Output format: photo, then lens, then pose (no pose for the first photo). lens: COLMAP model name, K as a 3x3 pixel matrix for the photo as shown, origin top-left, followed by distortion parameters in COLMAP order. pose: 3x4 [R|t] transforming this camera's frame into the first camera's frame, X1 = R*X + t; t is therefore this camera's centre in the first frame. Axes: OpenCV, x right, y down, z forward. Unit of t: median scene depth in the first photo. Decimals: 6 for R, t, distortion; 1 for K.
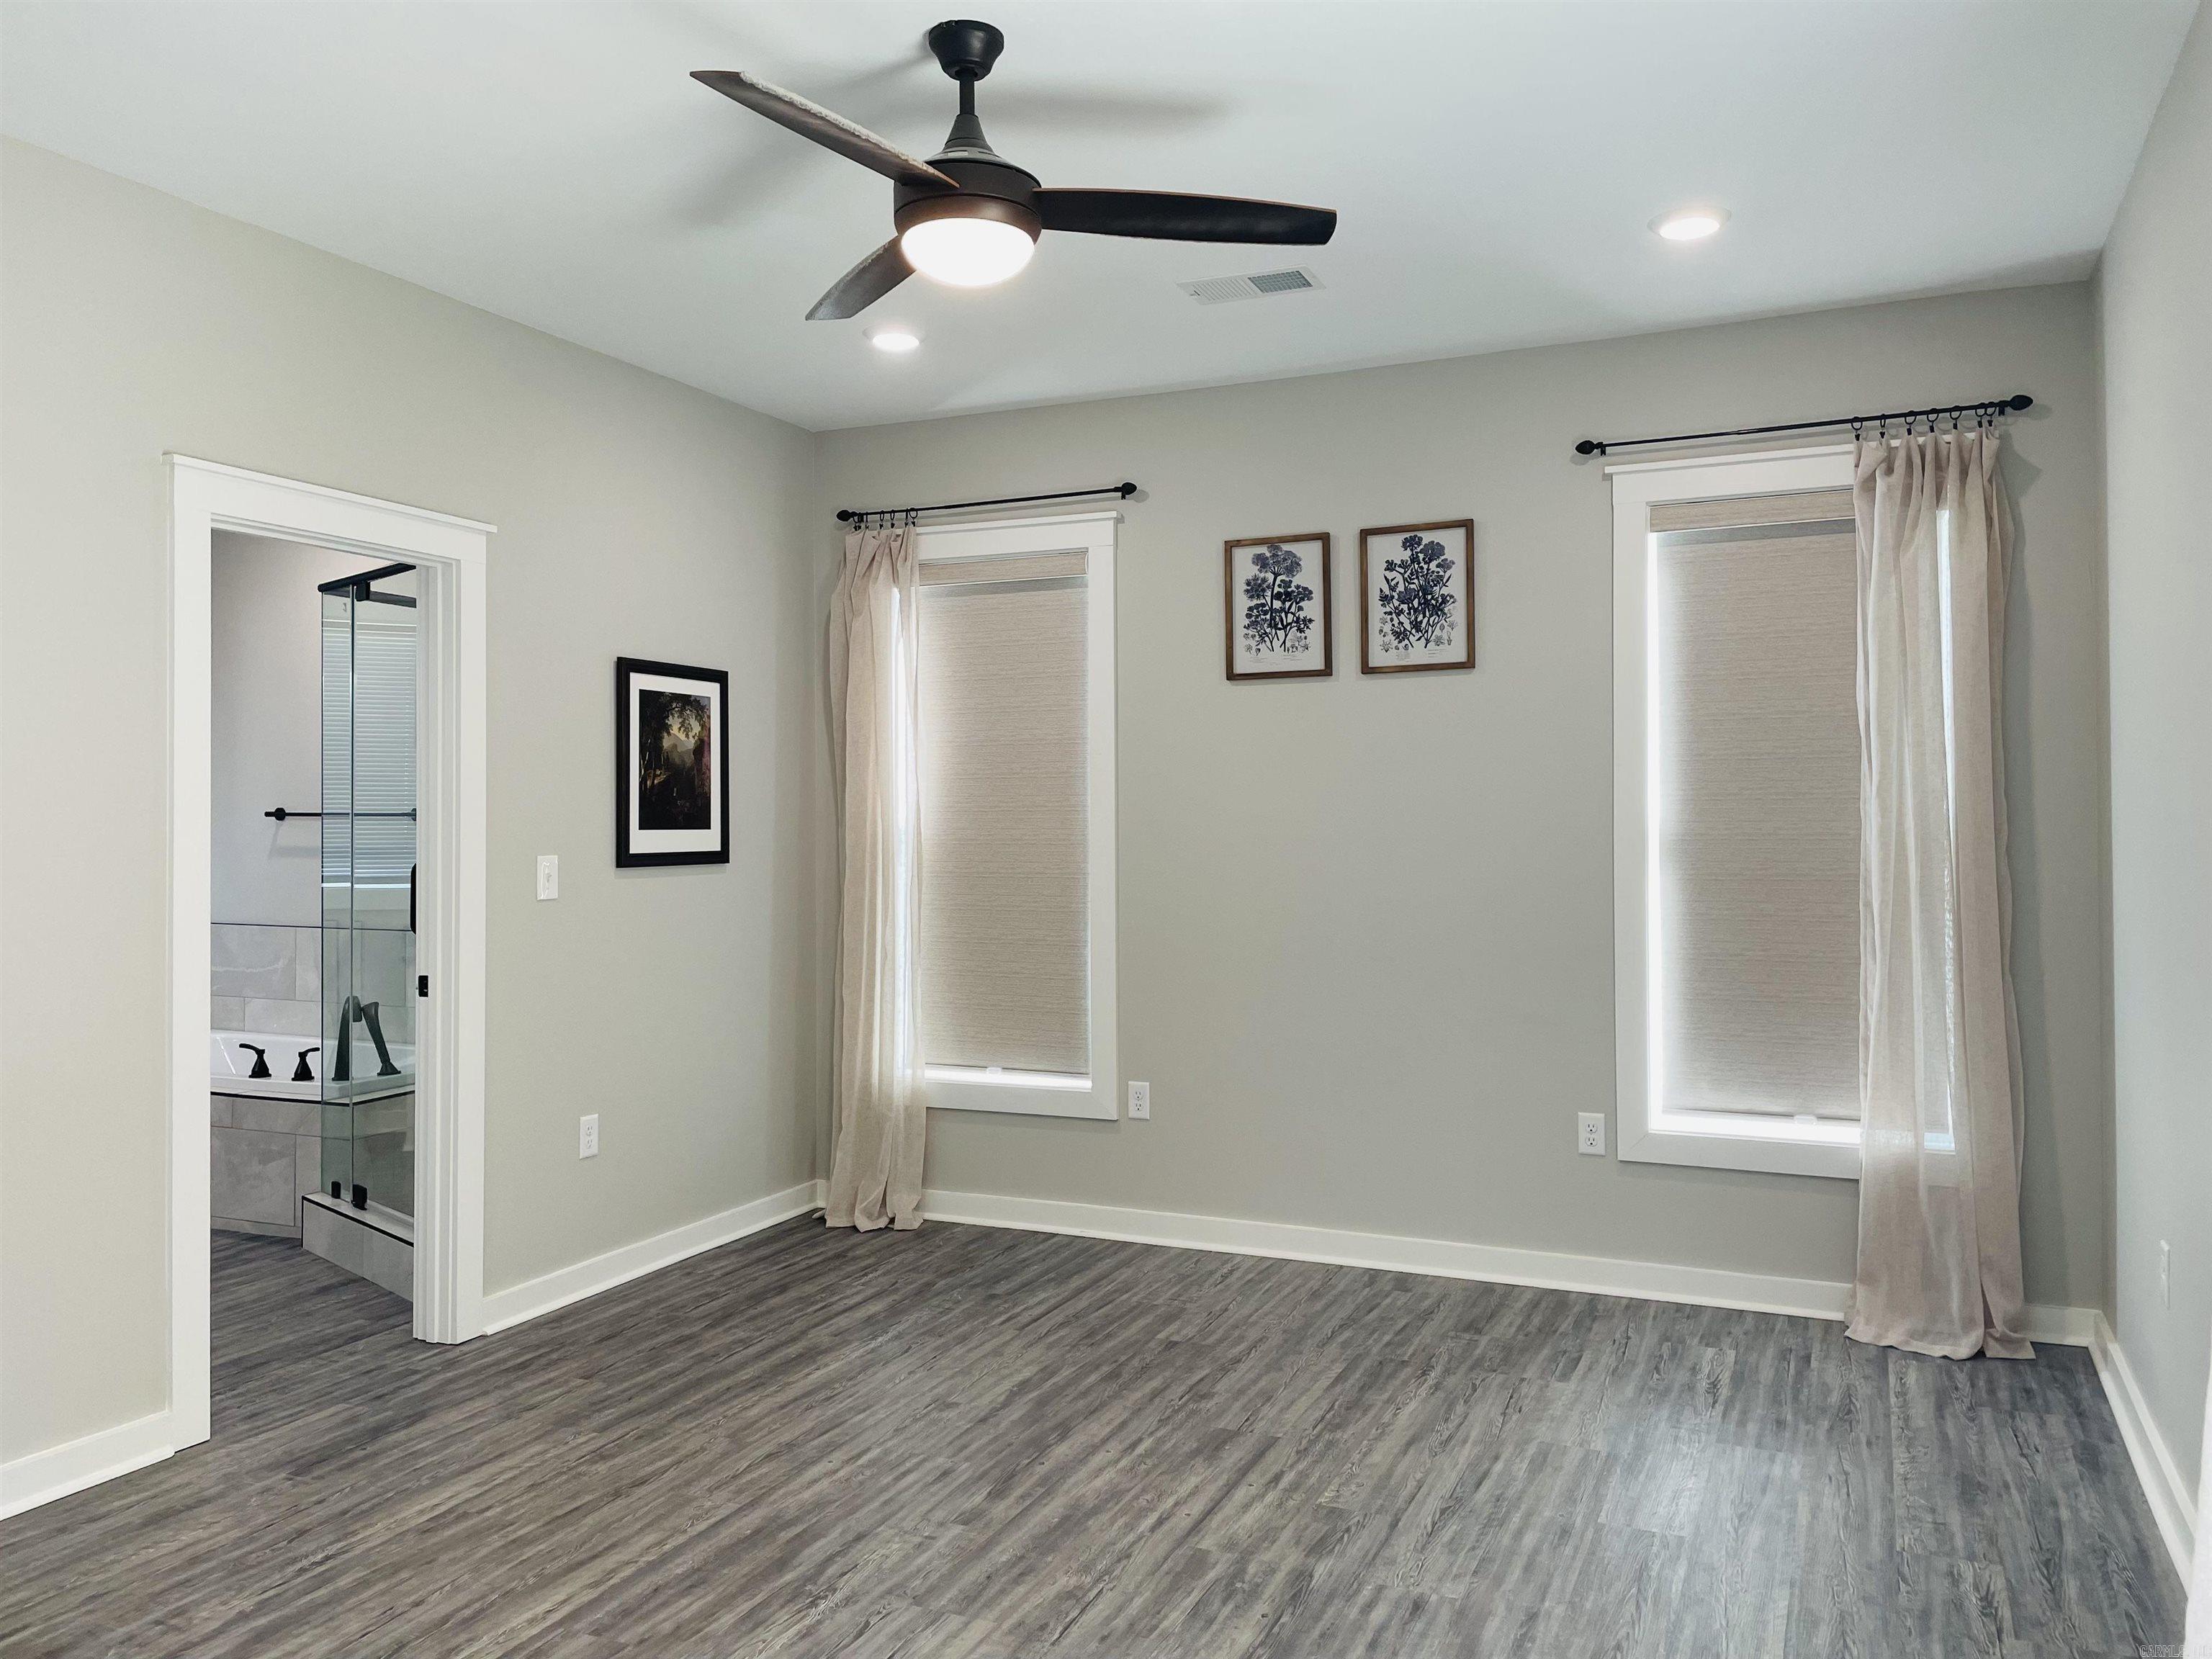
lens RADIAL K [[1661.8, 0, 1110.3], [0, 1661.8, 823.6], [0, 0, 1]] dist [0.092950, -0.115358]
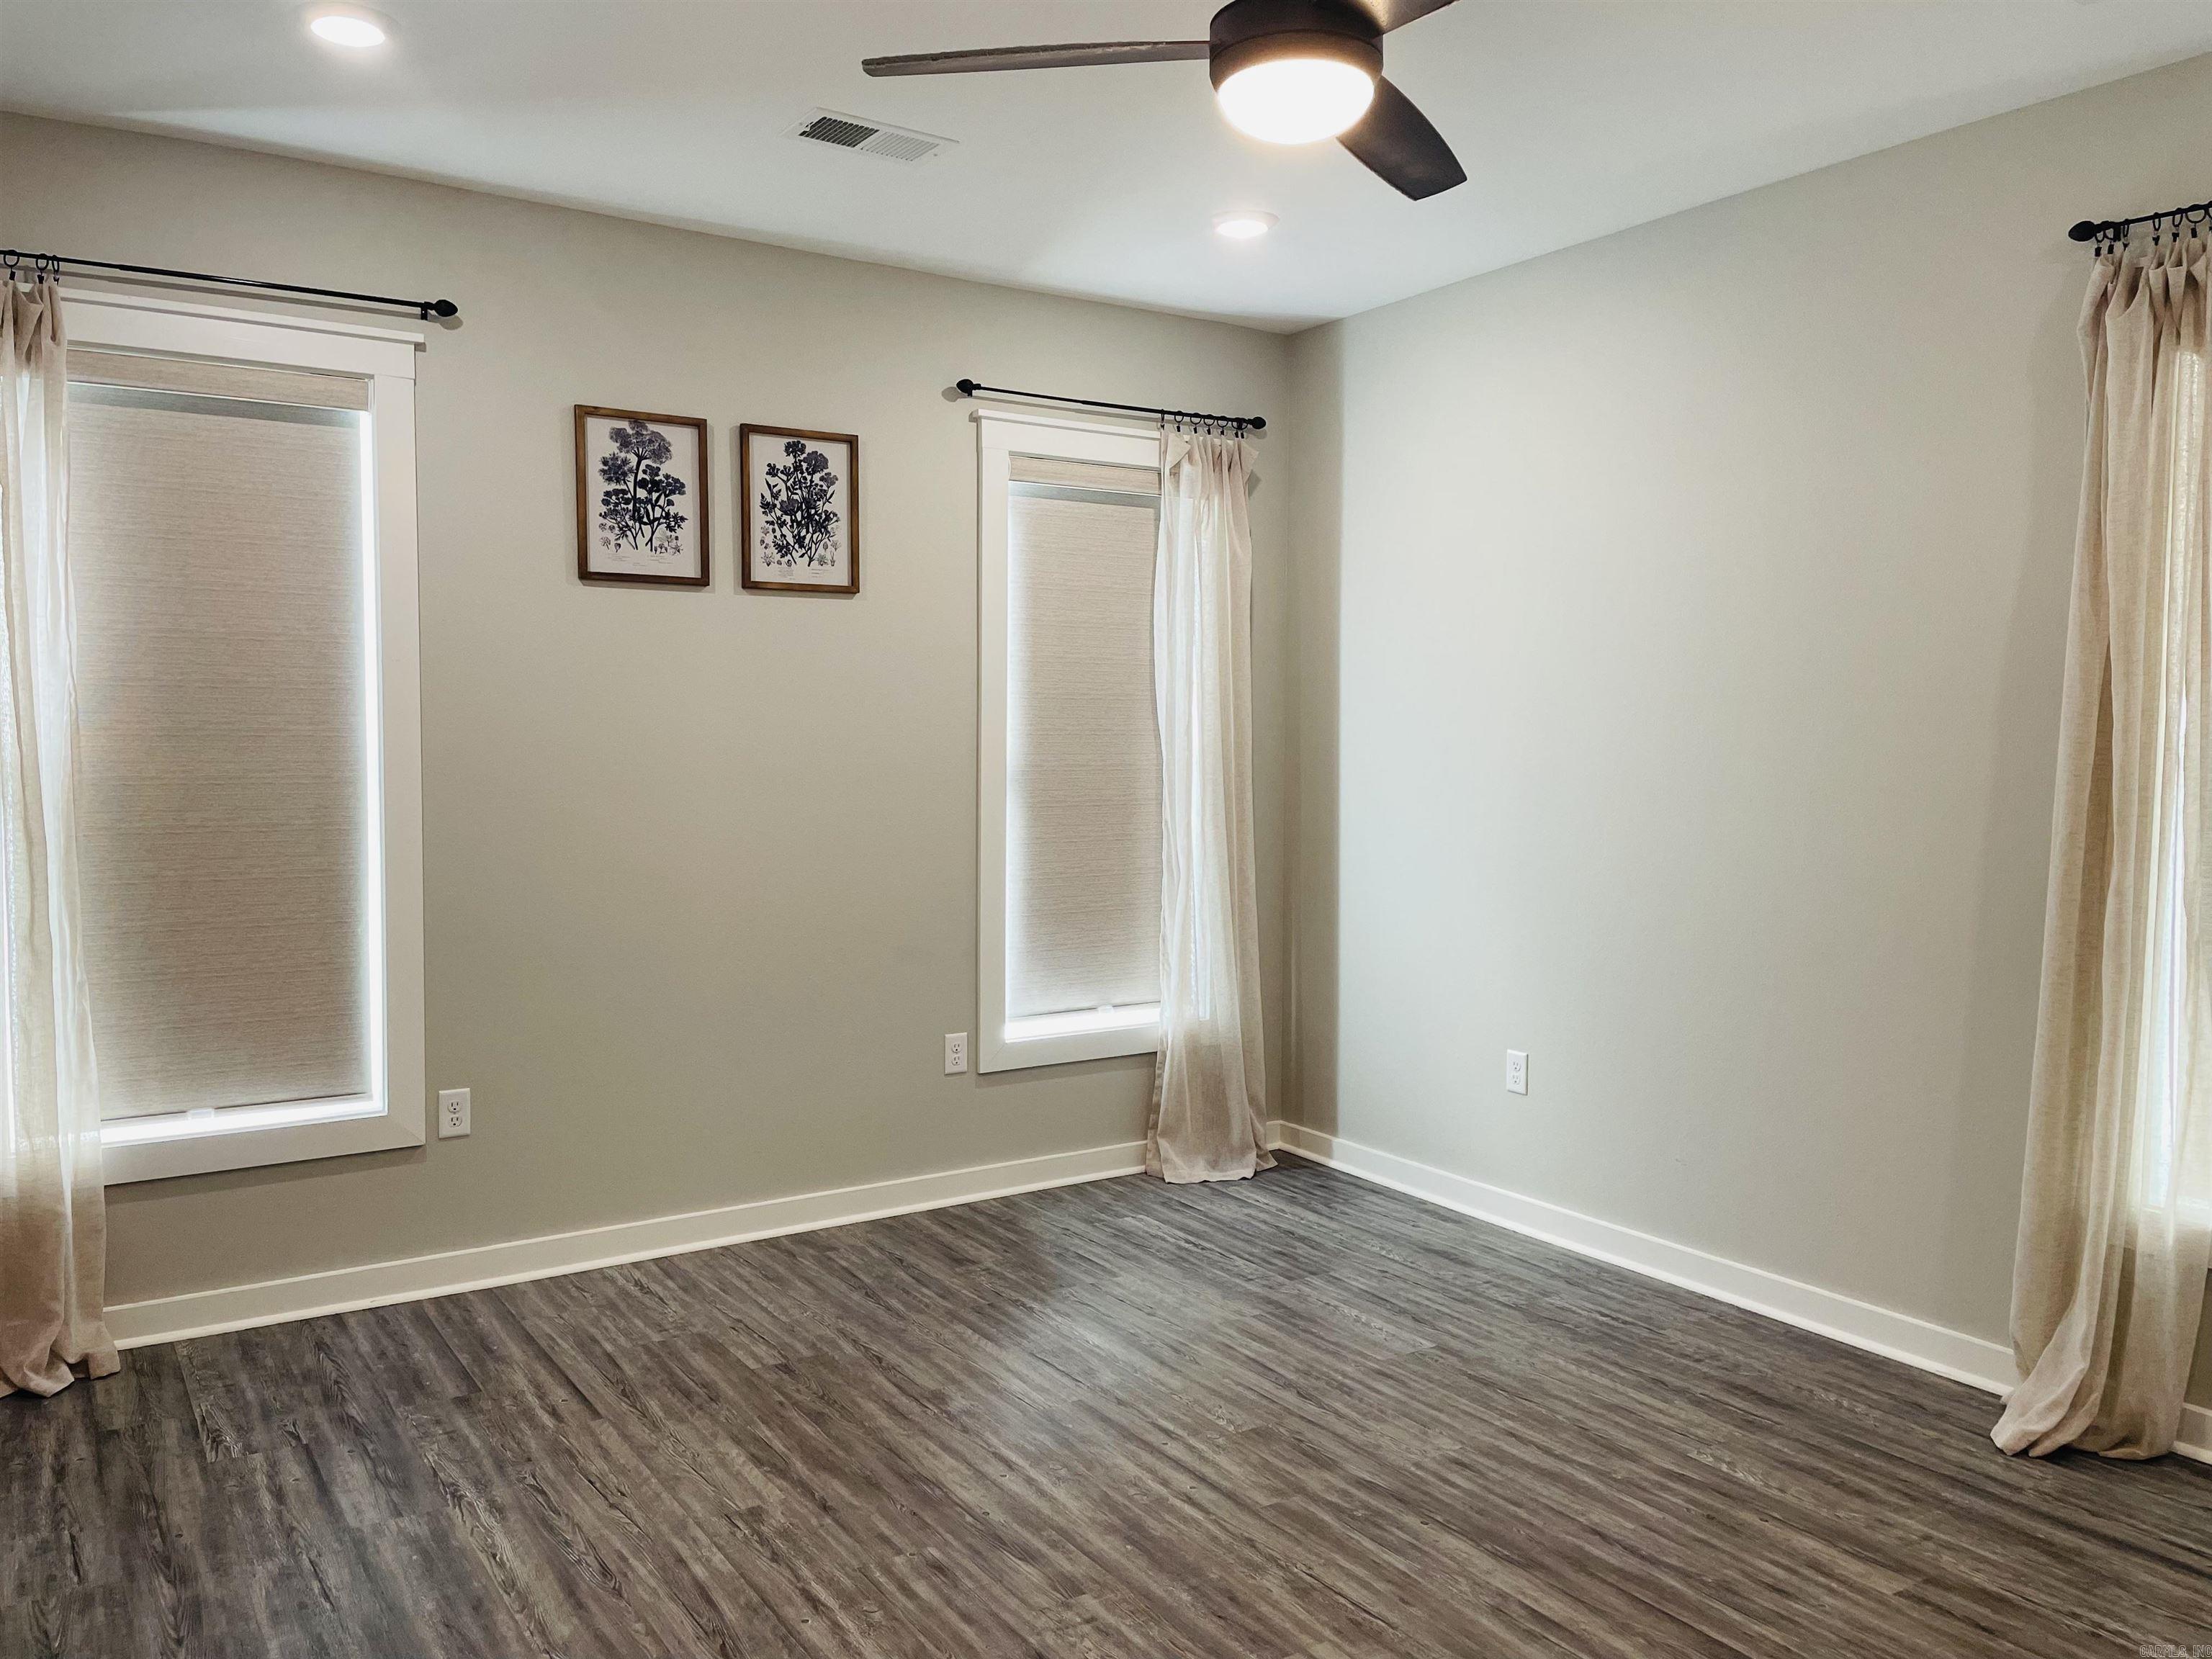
lens RADIAL K [[1661.8, 0, 1111.4], [0, 1661.8, 822.8], [0, 0, 1]] dist [0.092950, -0.115358]
pose [[0.545324, -0.037253, 0.837397, -0.523183], [-0.007075, 0.998772, 0.049039, -0.009710], [-0.838196, -0.032667, 0.544390, 0.361423]]
